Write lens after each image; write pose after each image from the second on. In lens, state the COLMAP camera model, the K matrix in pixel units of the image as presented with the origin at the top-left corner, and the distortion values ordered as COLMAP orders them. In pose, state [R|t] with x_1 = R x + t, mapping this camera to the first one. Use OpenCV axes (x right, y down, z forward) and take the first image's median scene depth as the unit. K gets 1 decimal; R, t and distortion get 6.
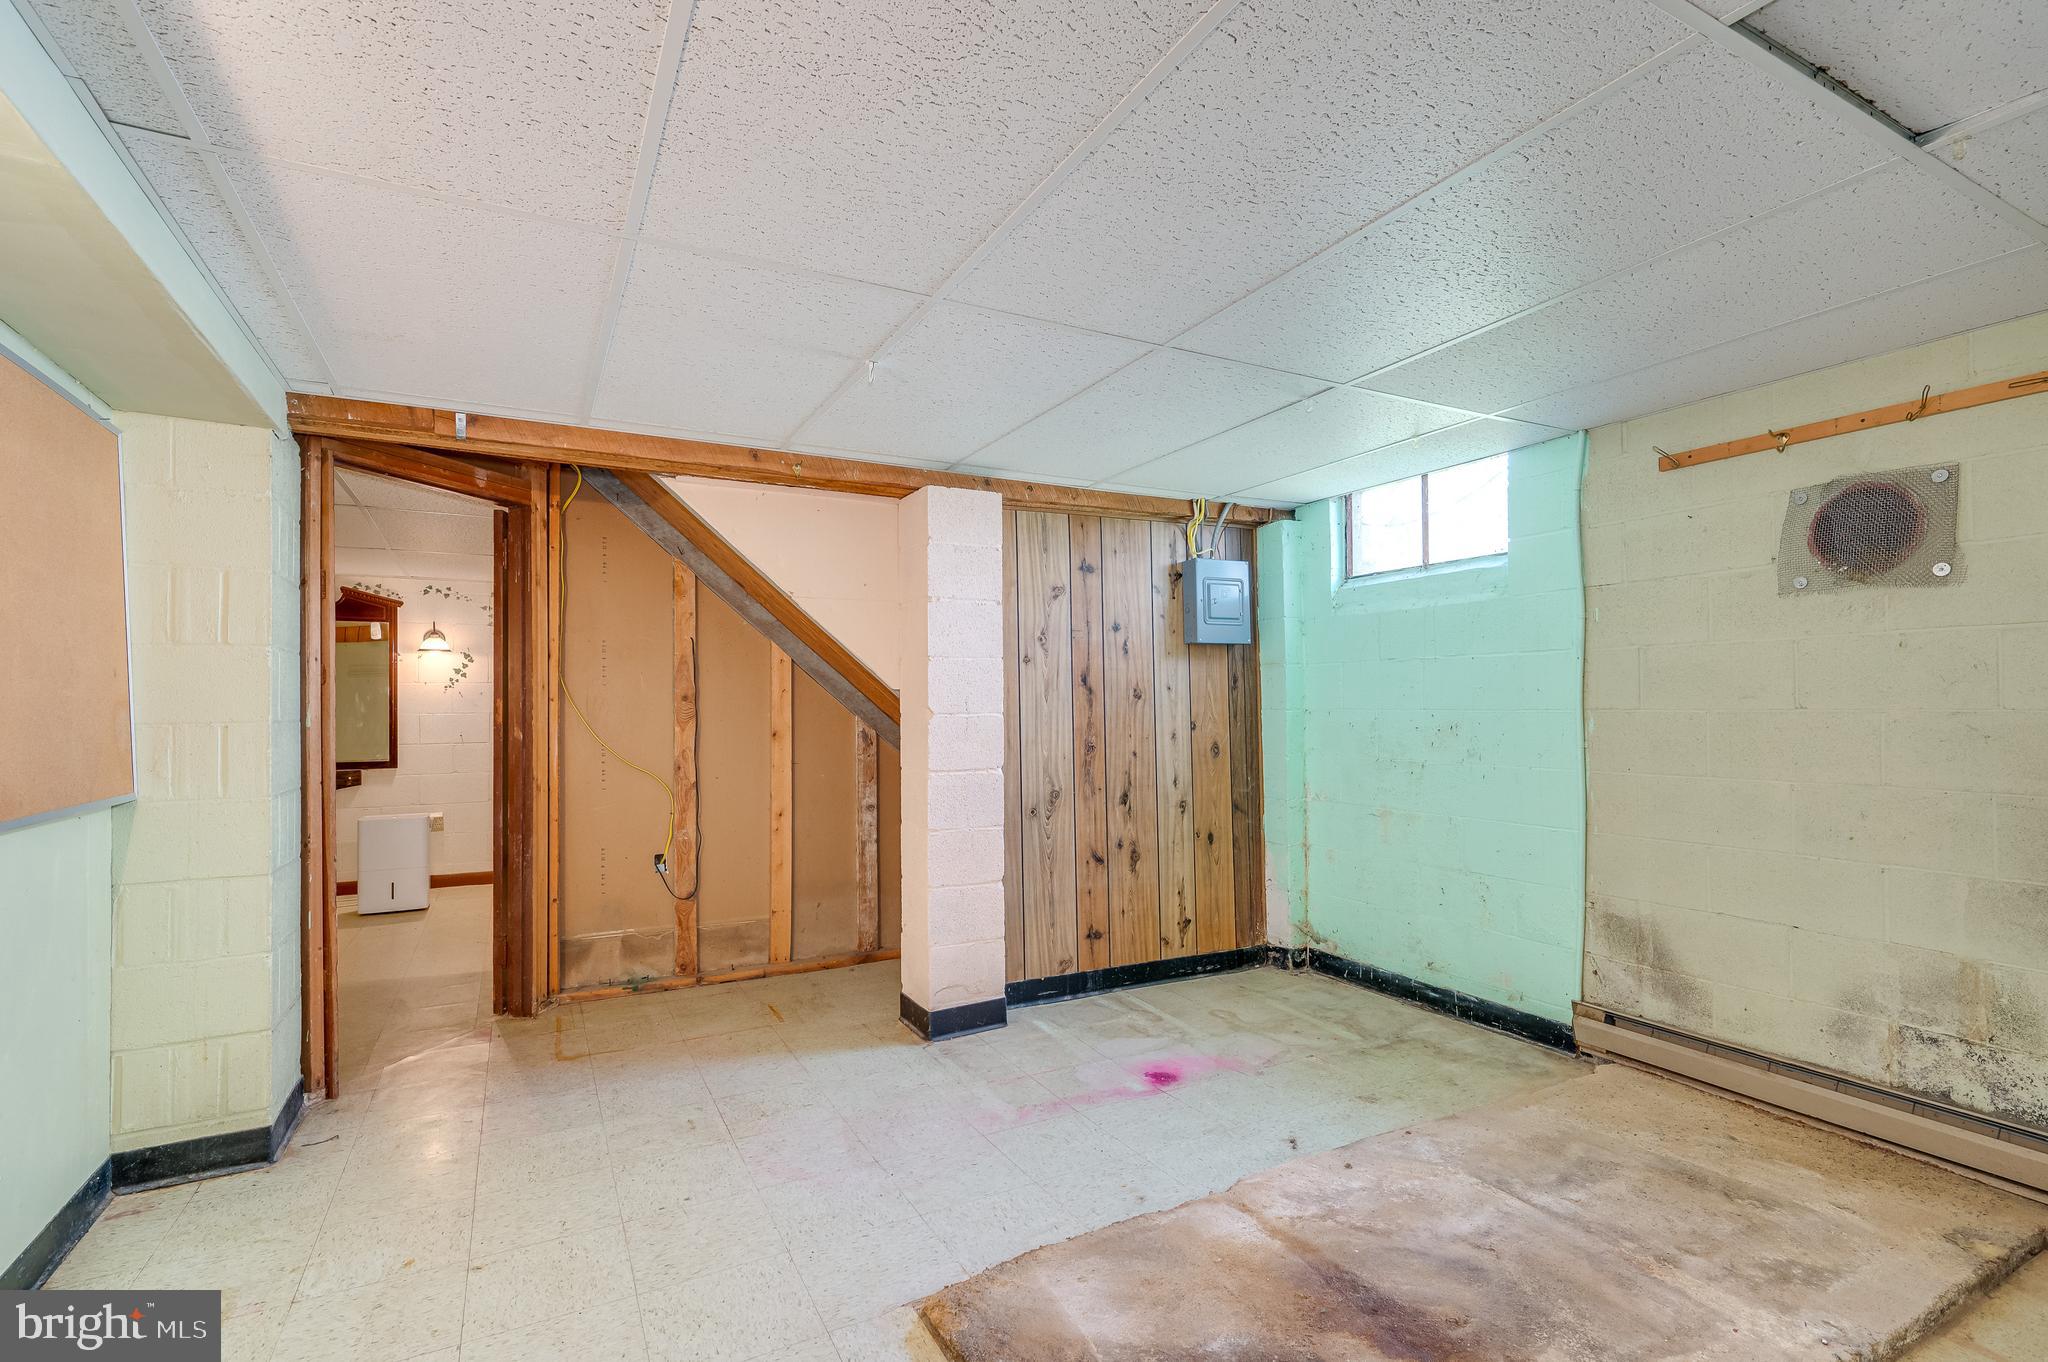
lens RADIAL K [[921.0, 0, 1026.1], [0, 921.0, 693.9], [0, 0, 1]] dist [0.001542, 0.000121]
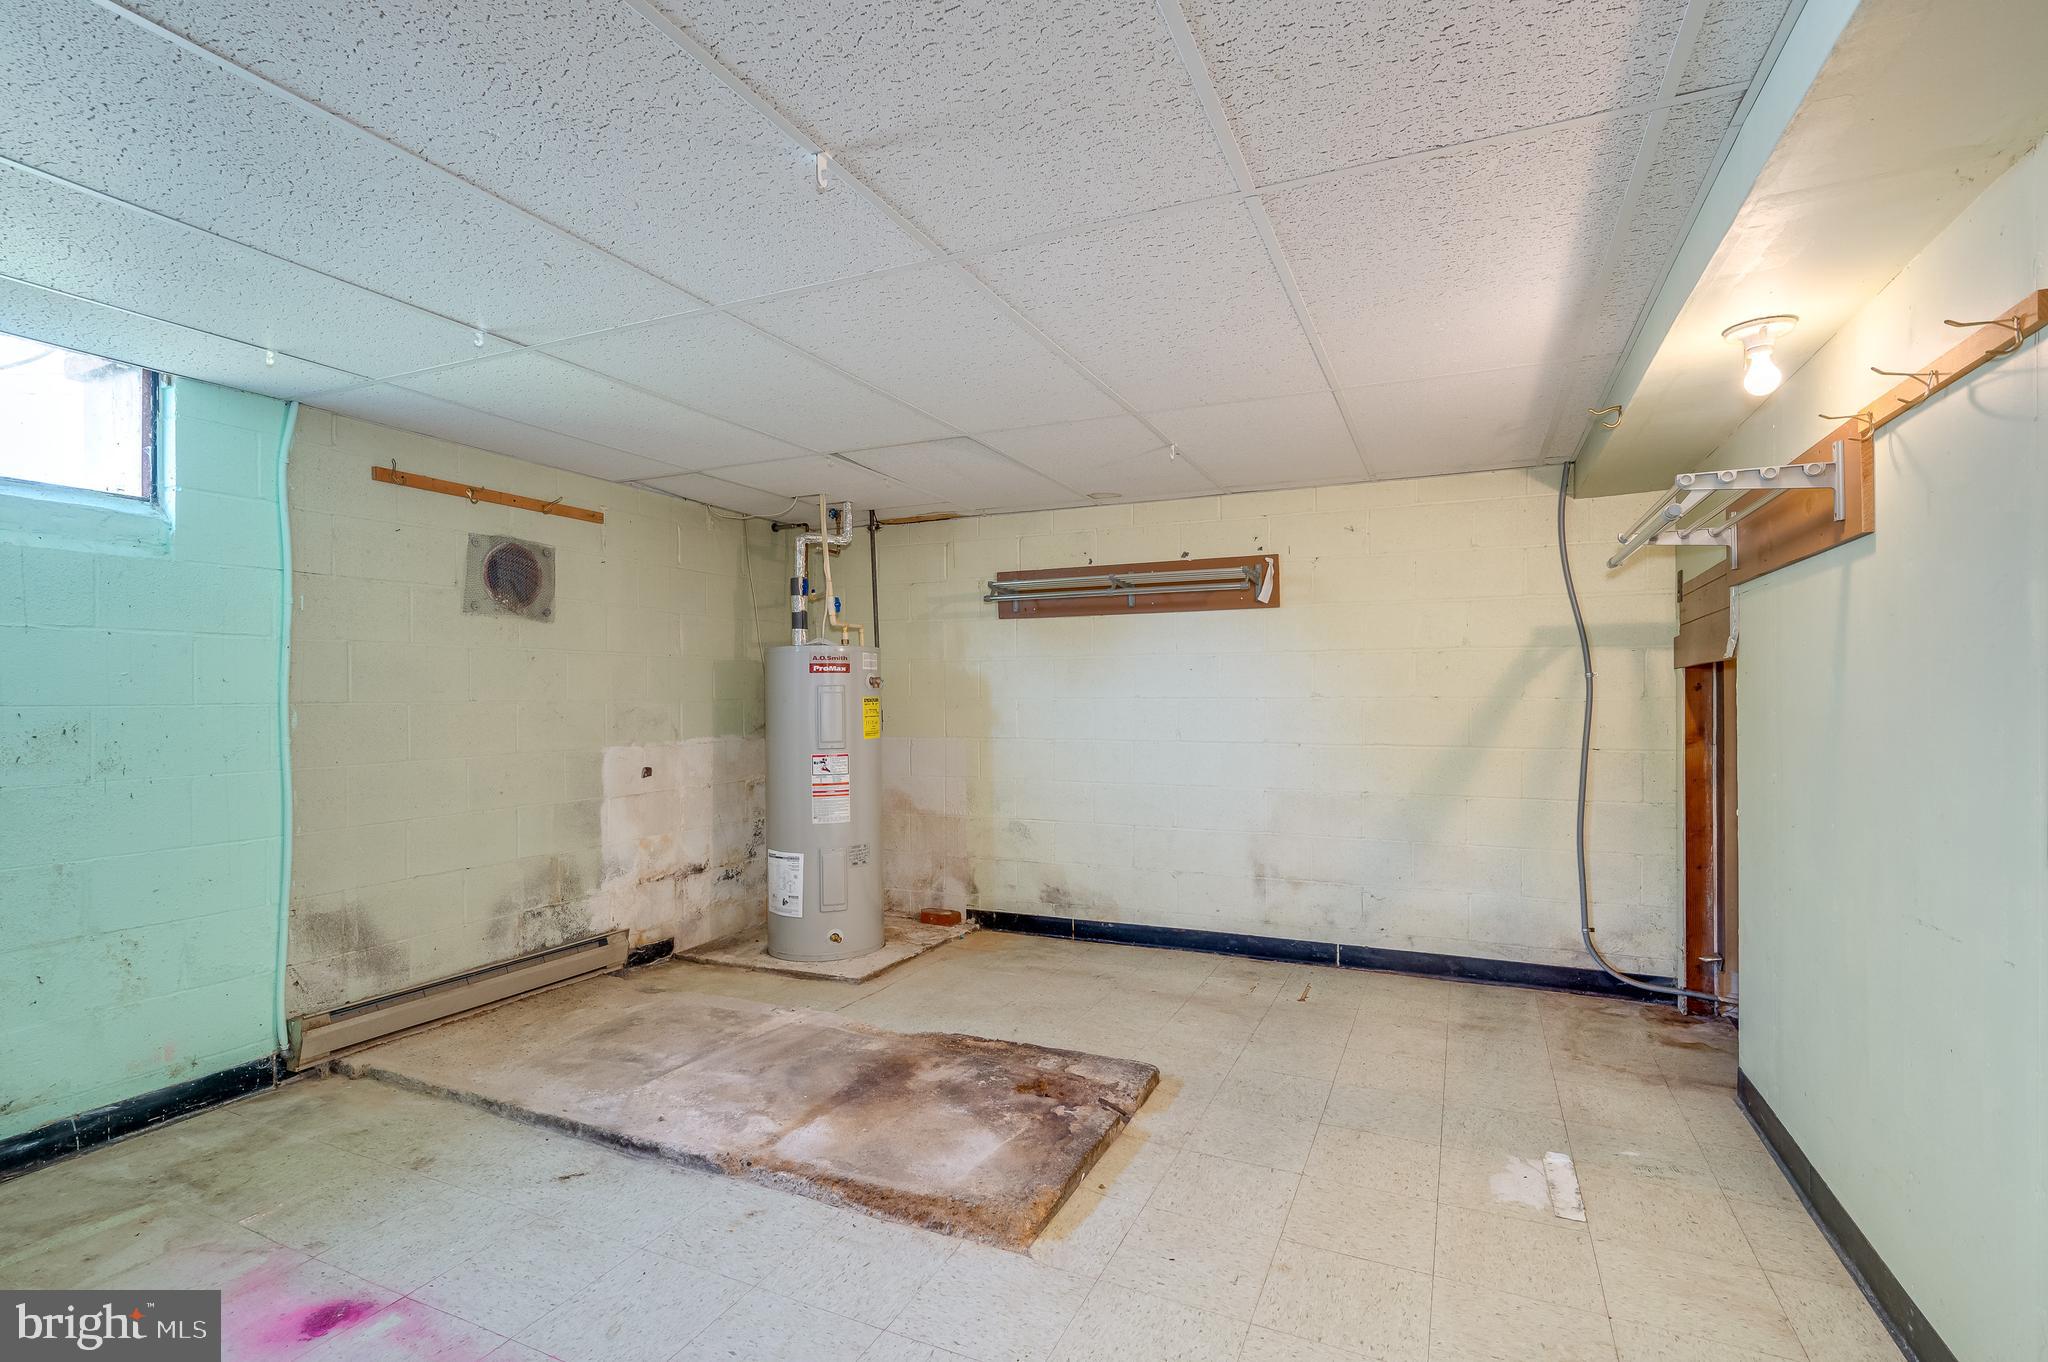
lens RADIAL K [[921.0, 0, 1026.1], [0, 921.0, 693.9], [0, 0, 1]] dist [0.001542, 0.000121]
pose [[-0.580286, 0.008238, 0.814371, -0.728825], [-0.002910, 0.999921, -0.012189, 0.021141], [-0.814408, -0.009443, -0.580216, 1.186087]]
